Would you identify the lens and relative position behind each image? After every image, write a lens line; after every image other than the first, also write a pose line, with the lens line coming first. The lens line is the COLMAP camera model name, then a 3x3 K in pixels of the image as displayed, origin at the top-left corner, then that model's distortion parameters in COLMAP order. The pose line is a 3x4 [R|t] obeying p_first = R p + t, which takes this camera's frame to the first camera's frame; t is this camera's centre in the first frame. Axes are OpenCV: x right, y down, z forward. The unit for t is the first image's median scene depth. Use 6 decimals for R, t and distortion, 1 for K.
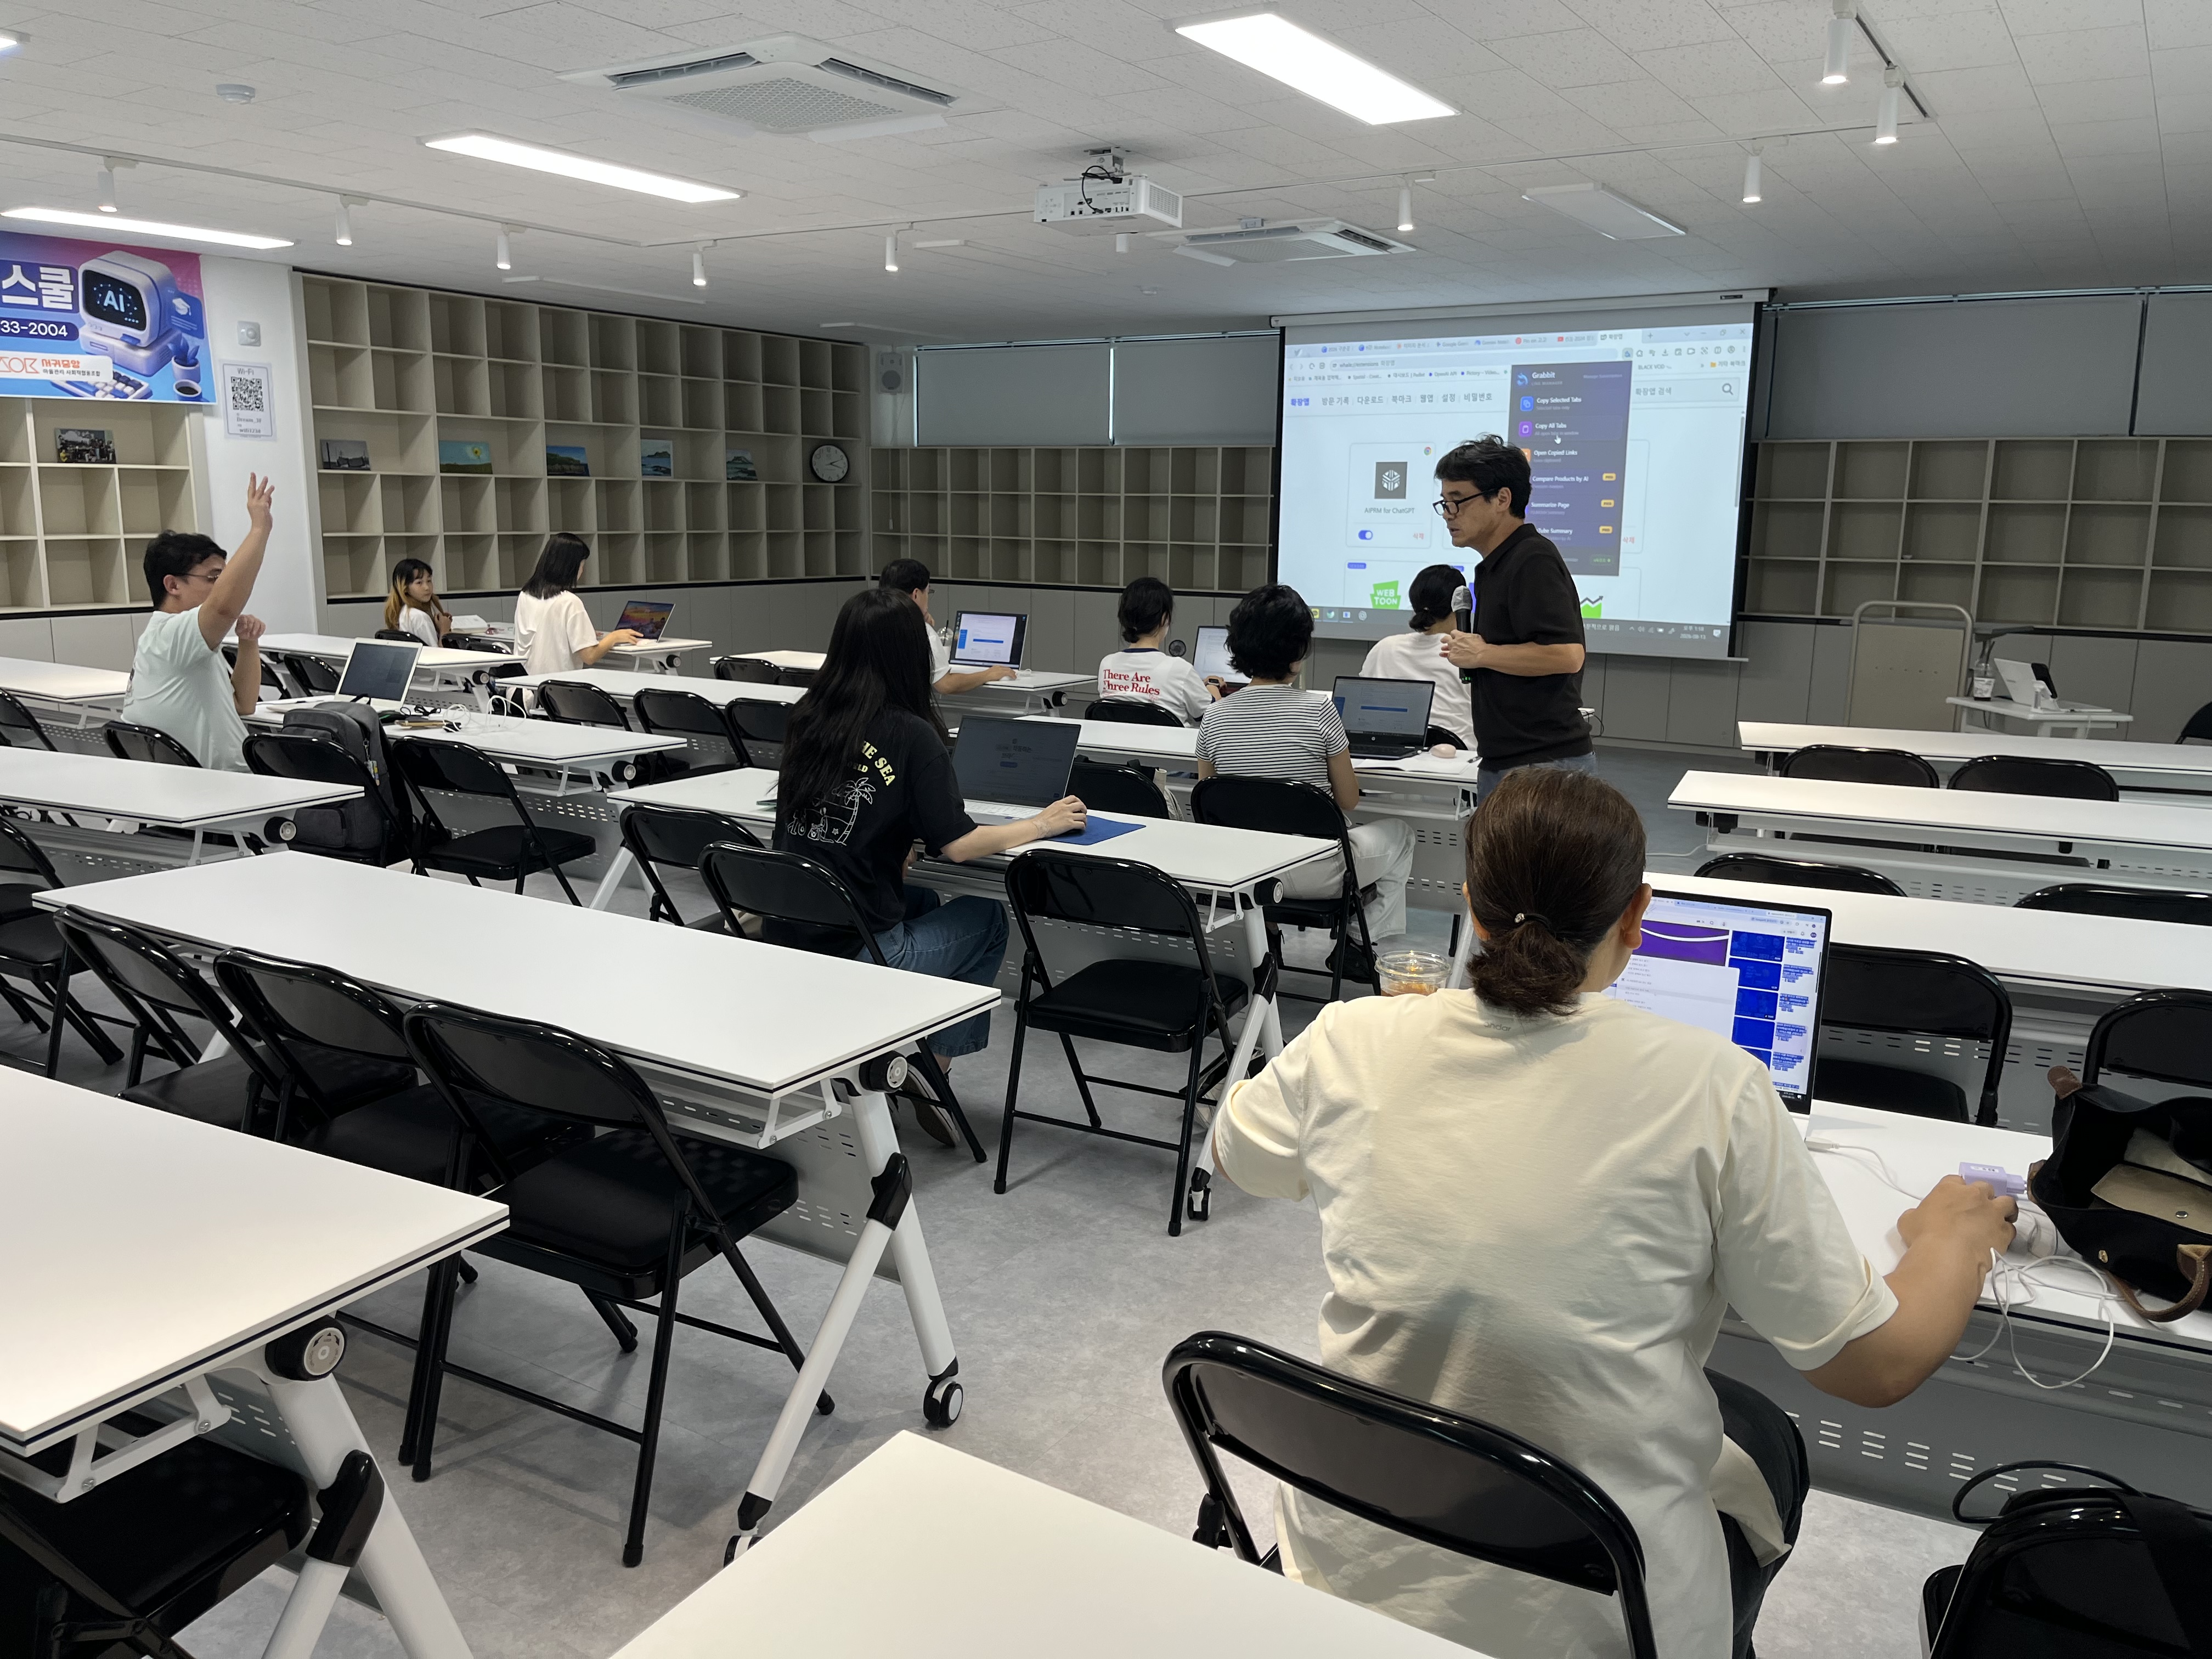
lens RADIAL K [[1673.6, 0, 1107.3], [0, 1673.6, 802.4], [0, 0, 1]] dist [0.065136, -0.085943]
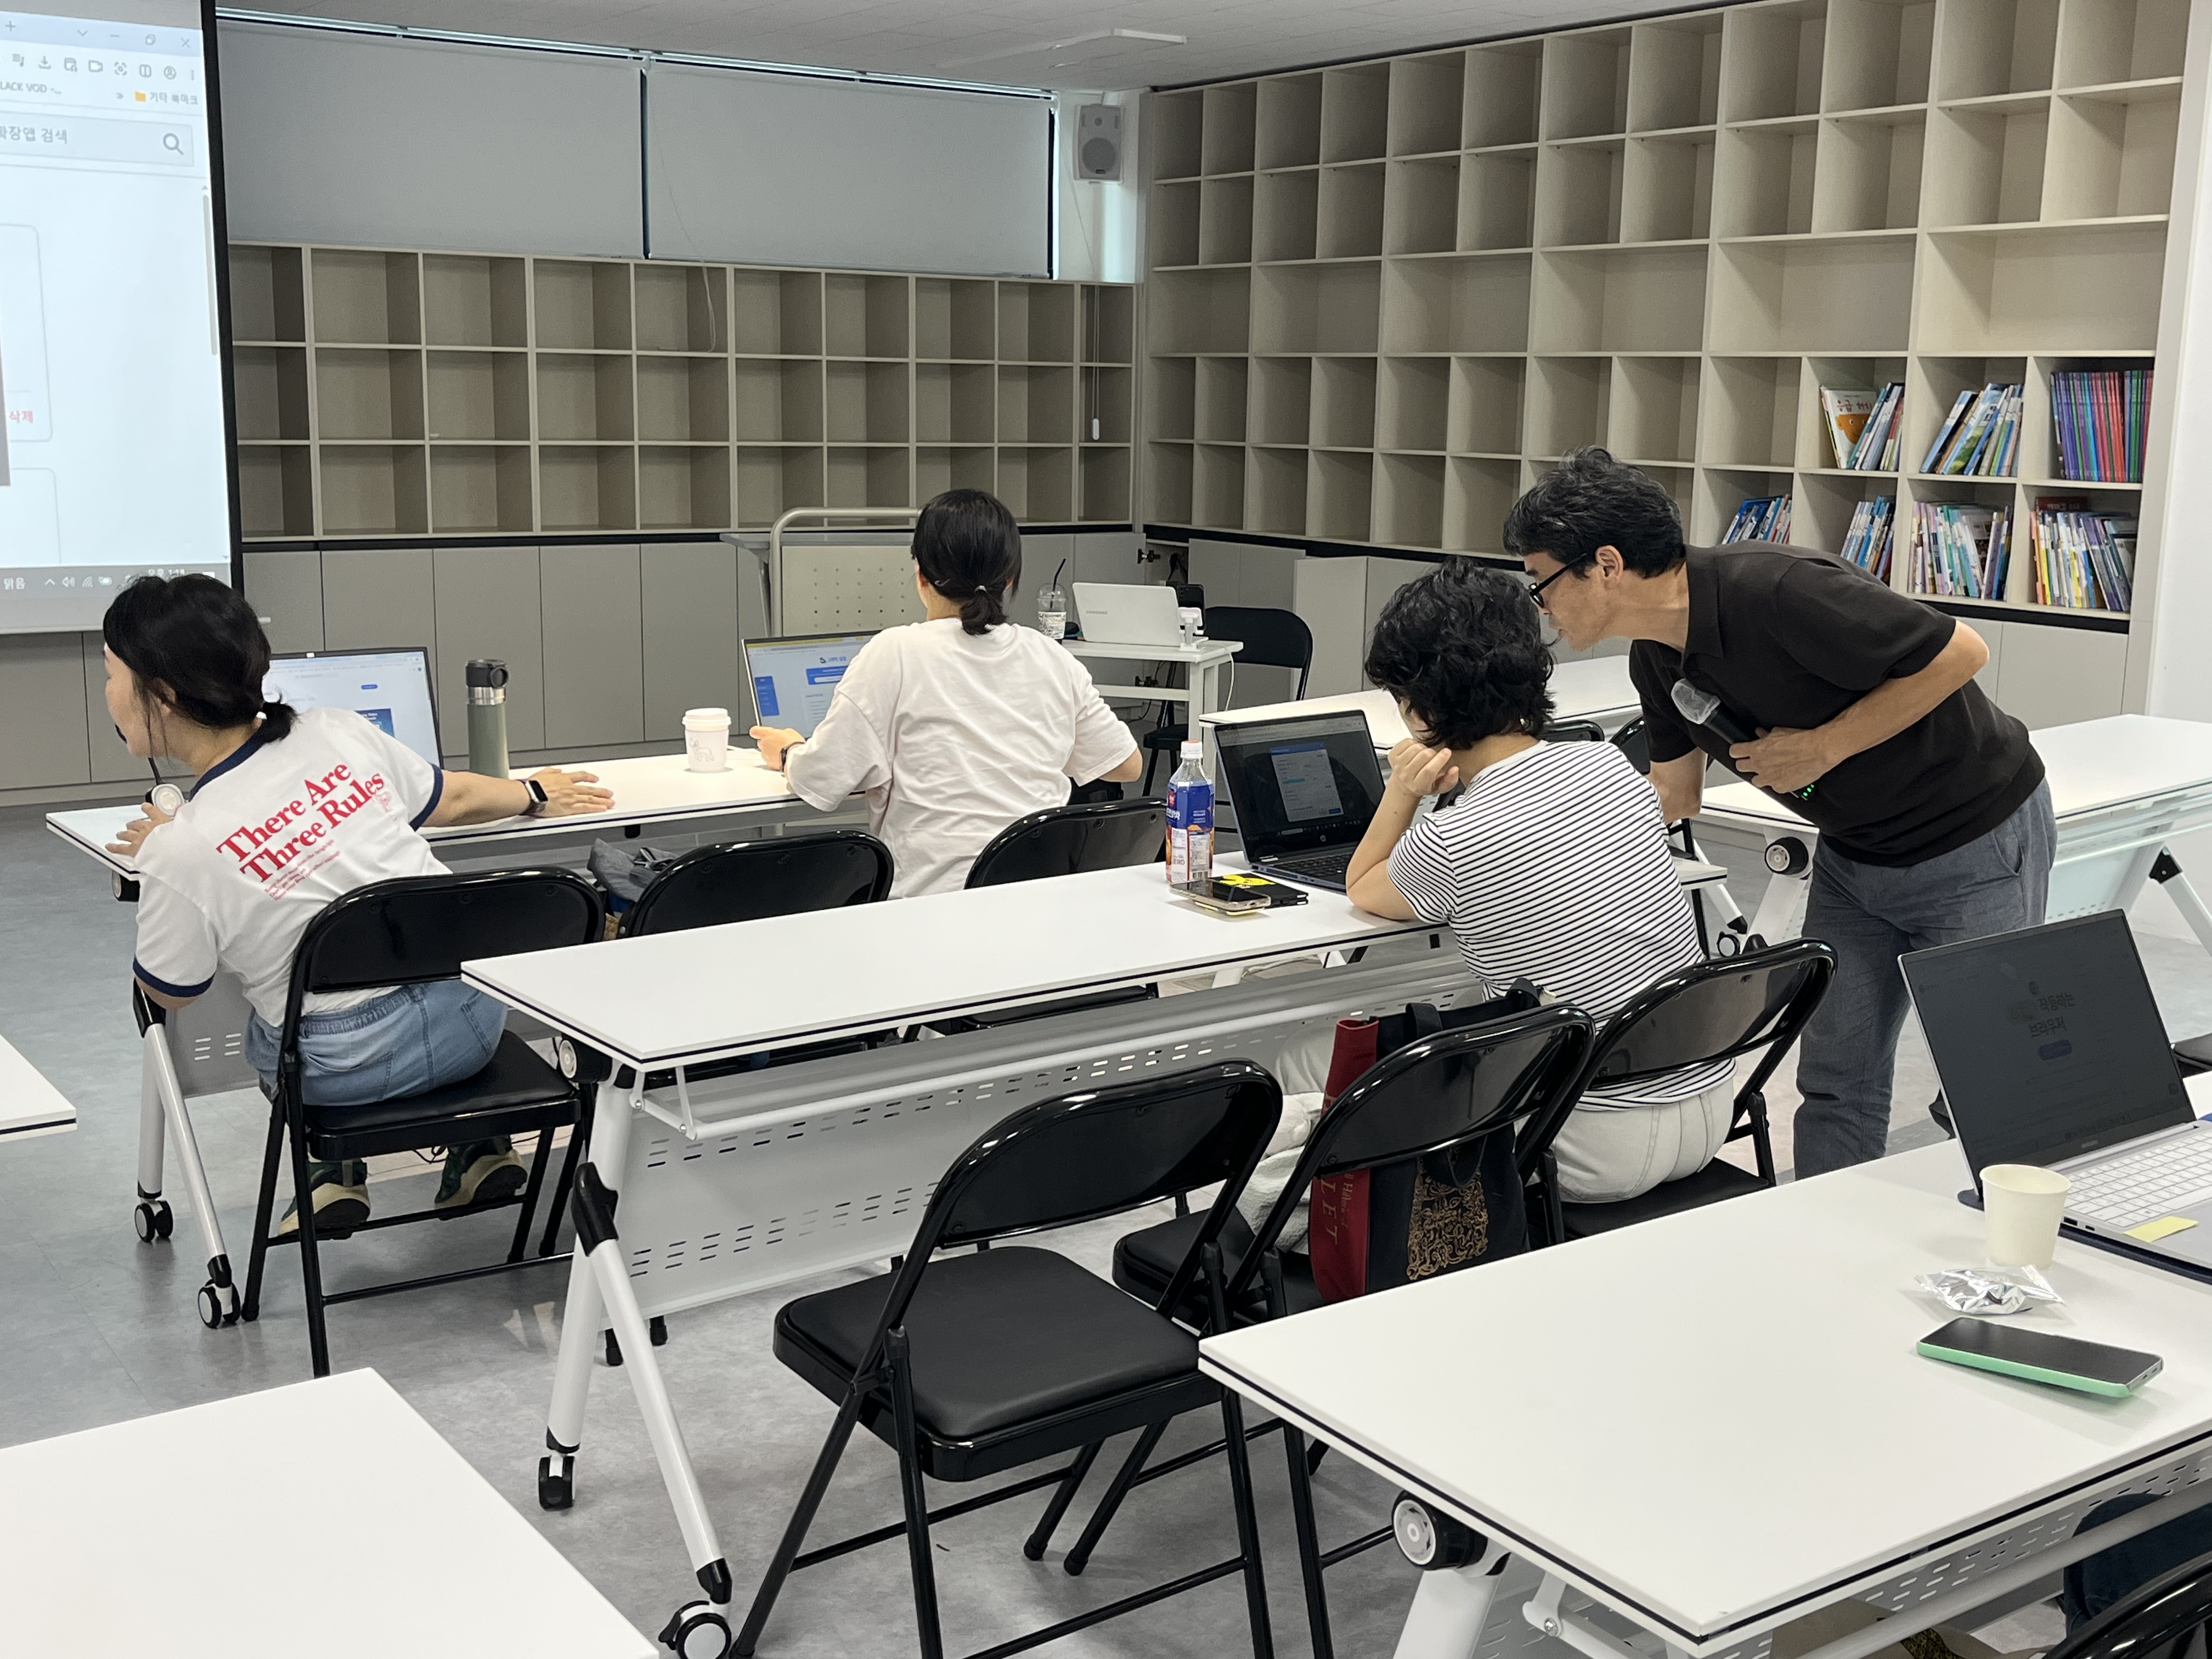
lens RADIAL K [[2372.6, 0, 1108.7], [0, 2372.6, 833.8], [0, 0, 1]] dist [-0.017032, 0.000000]
pose [[0.391124, -0.176807, 0.903195, -0.260273], [0.153627, 0.980147, 0.125344, -0.071430], [-0.907425, 0.089731, 0.410521, 0.420502]]
